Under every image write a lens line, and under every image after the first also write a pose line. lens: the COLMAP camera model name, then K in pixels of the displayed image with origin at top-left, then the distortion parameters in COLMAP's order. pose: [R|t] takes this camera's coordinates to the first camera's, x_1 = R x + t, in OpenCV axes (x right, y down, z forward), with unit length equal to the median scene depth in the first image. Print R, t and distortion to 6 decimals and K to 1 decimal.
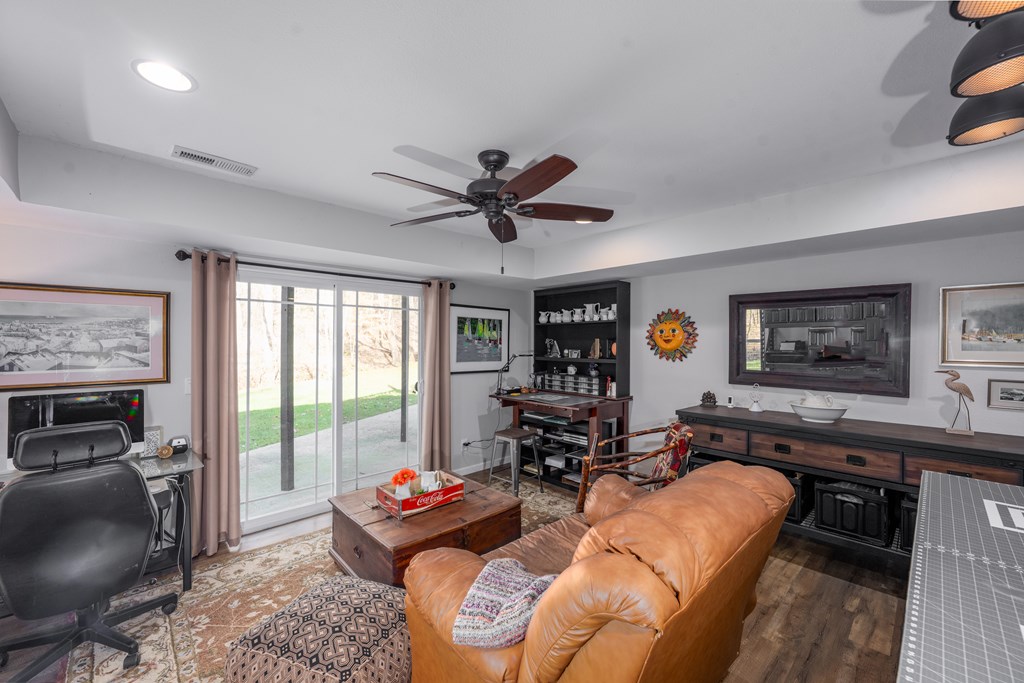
lens RADIAL K [[406.7, 0, 512.2], [0, 406.7, 343.2], [0, 0, 1]] dist [0.004595, 0.000007]
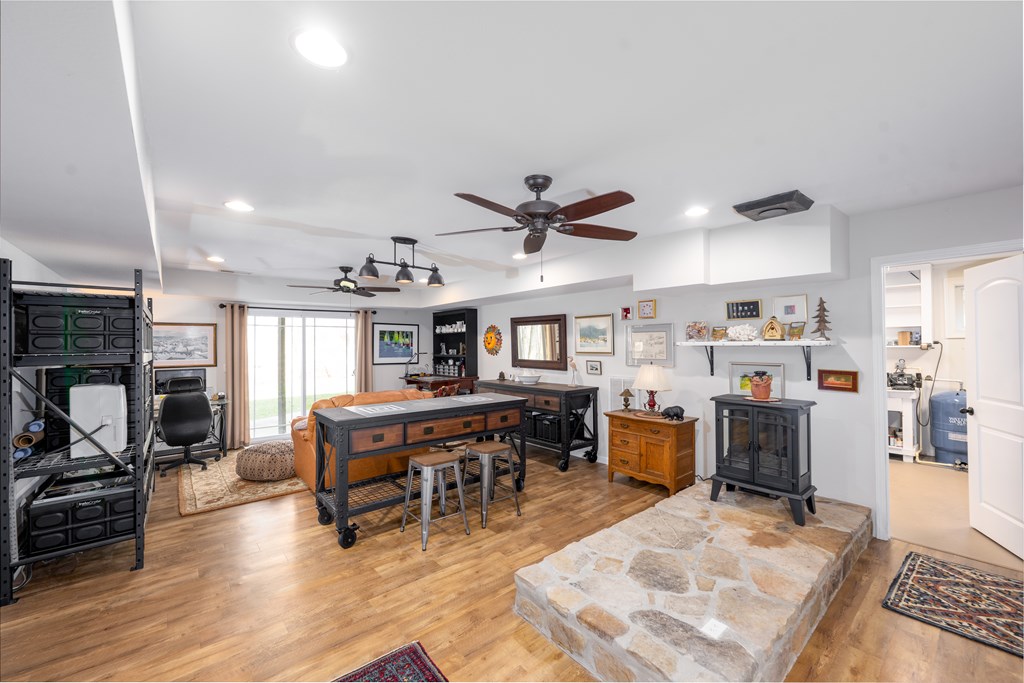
lens RADIAL K [[406.7, 0, 512.3], [0, 406.7, 341.4], [0, 0, 1]] dist [0.004595, 0.000007]
pose [[0.997753, -0.011912, -0.065936, 0.547389], [0.011183, 0.999872, -0.011409, 0.005872], [0.066063, 0.010646, 0.997759, -0.665546]]
